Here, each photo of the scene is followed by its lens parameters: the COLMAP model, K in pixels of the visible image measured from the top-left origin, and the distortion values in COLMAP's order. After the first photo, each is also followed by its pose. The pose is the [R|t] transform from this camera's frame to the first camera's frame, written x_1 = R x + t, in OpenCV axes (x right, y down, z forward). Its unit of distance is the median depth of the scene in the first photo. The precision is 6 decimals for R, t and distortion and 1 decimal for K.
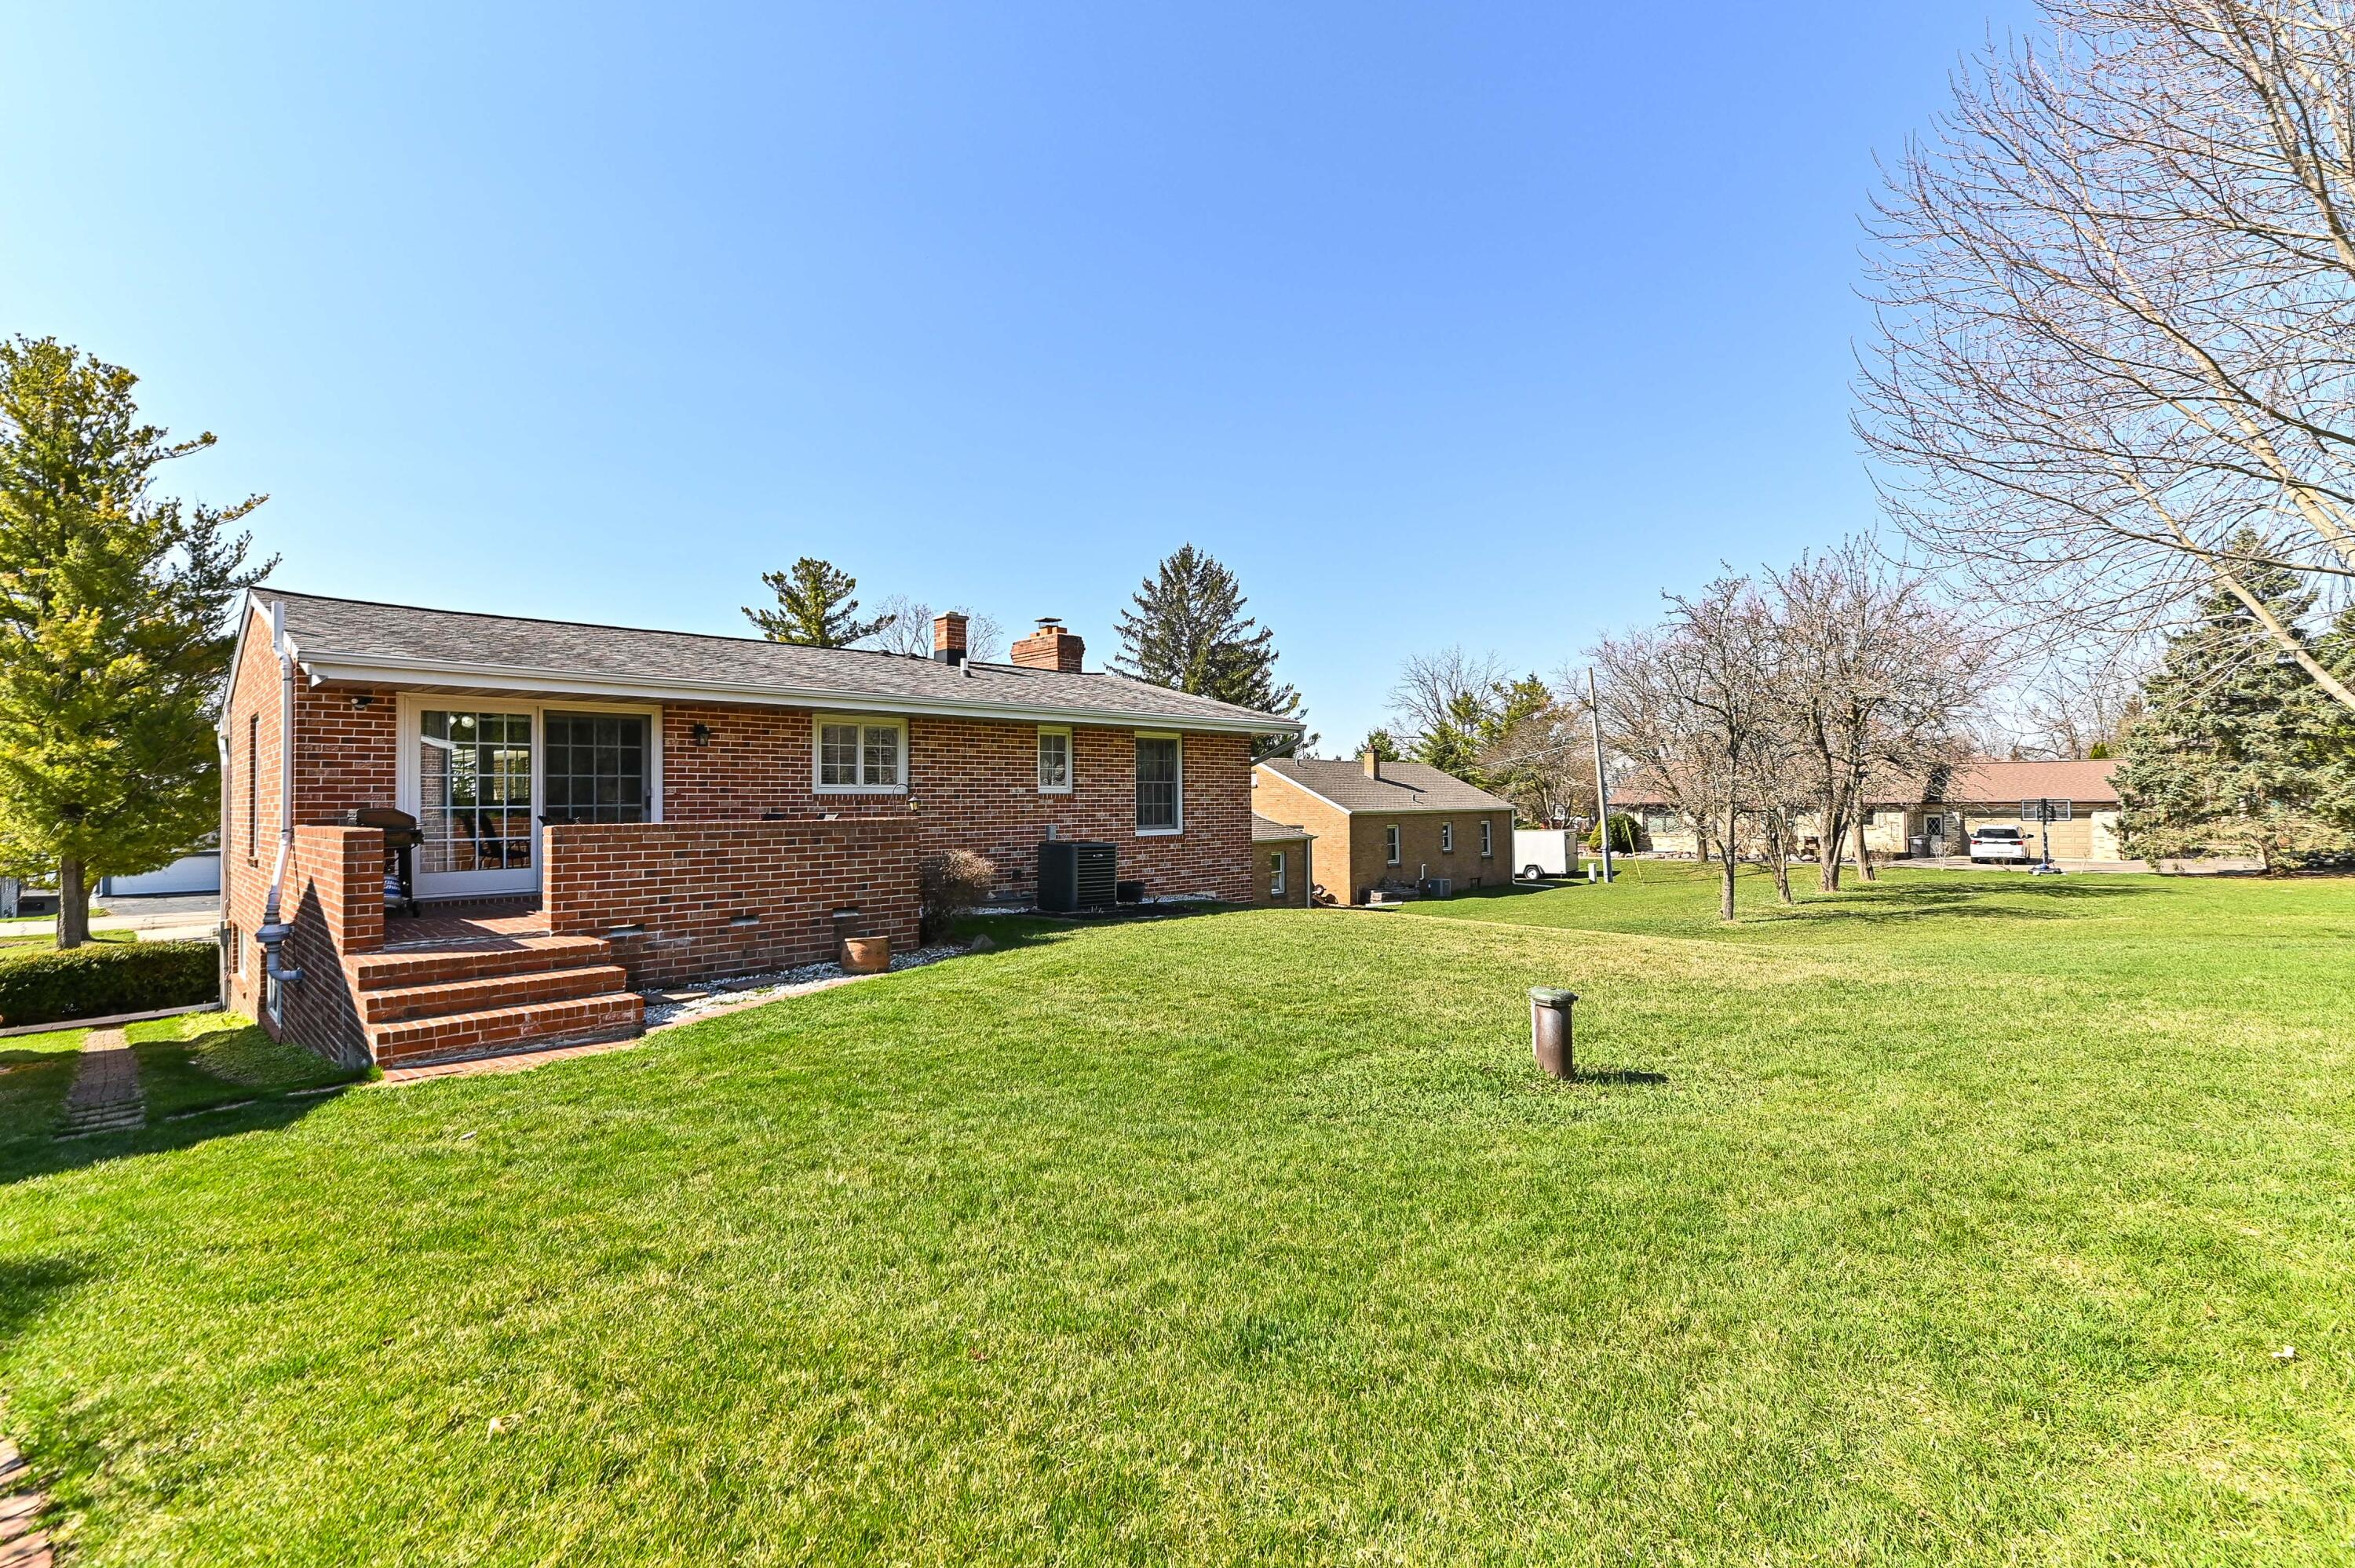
lens RADIAL K [[1053.3, 0, 1177.5], [0, 1053.3, 784.0], [0, 0, 1]] dist [-0.000660, 0.000550]
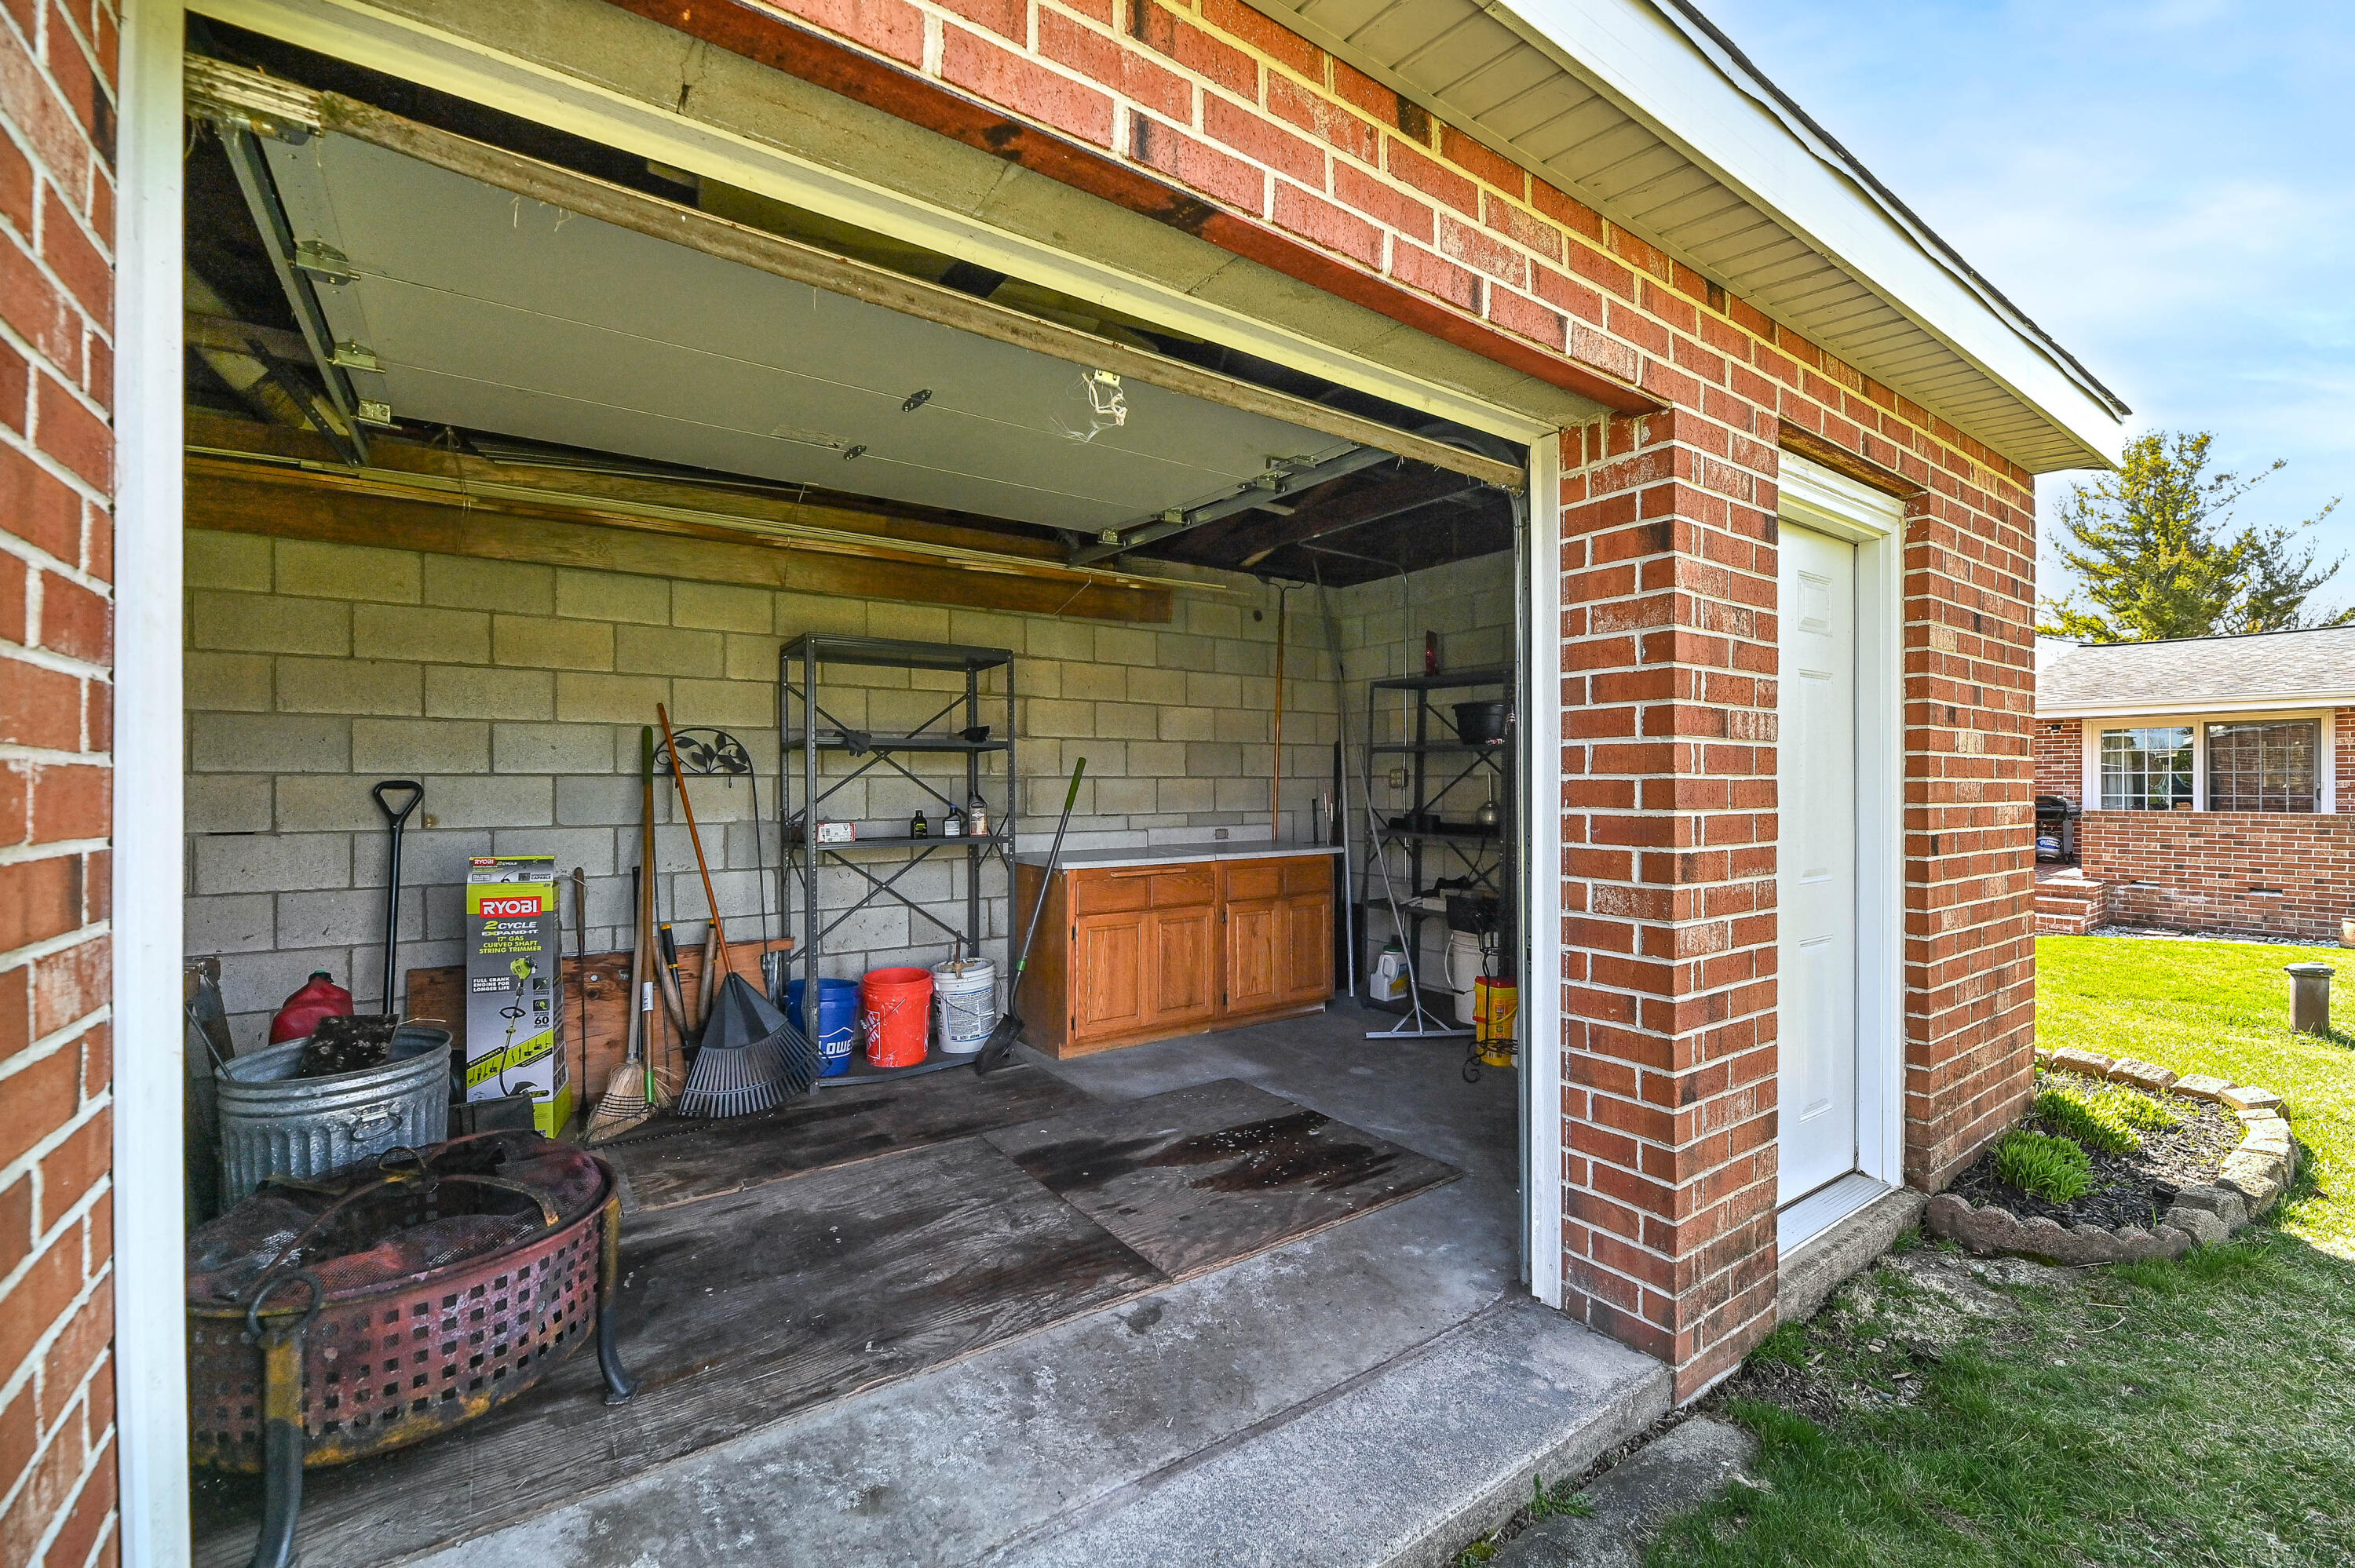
lens RADIAL K [[966.8, 0, 1175.8], [0, 966.8, 778.7], [0, 0, 1]] dist [-0.000421, -0.000274]
pose [[-0.161930, 0.005669, -0.986786, 0.329235], [0.016737, 0.999855, 0.002998, -0.009750], [0.986660, -0.016031, -0.162002, -0.020946]]
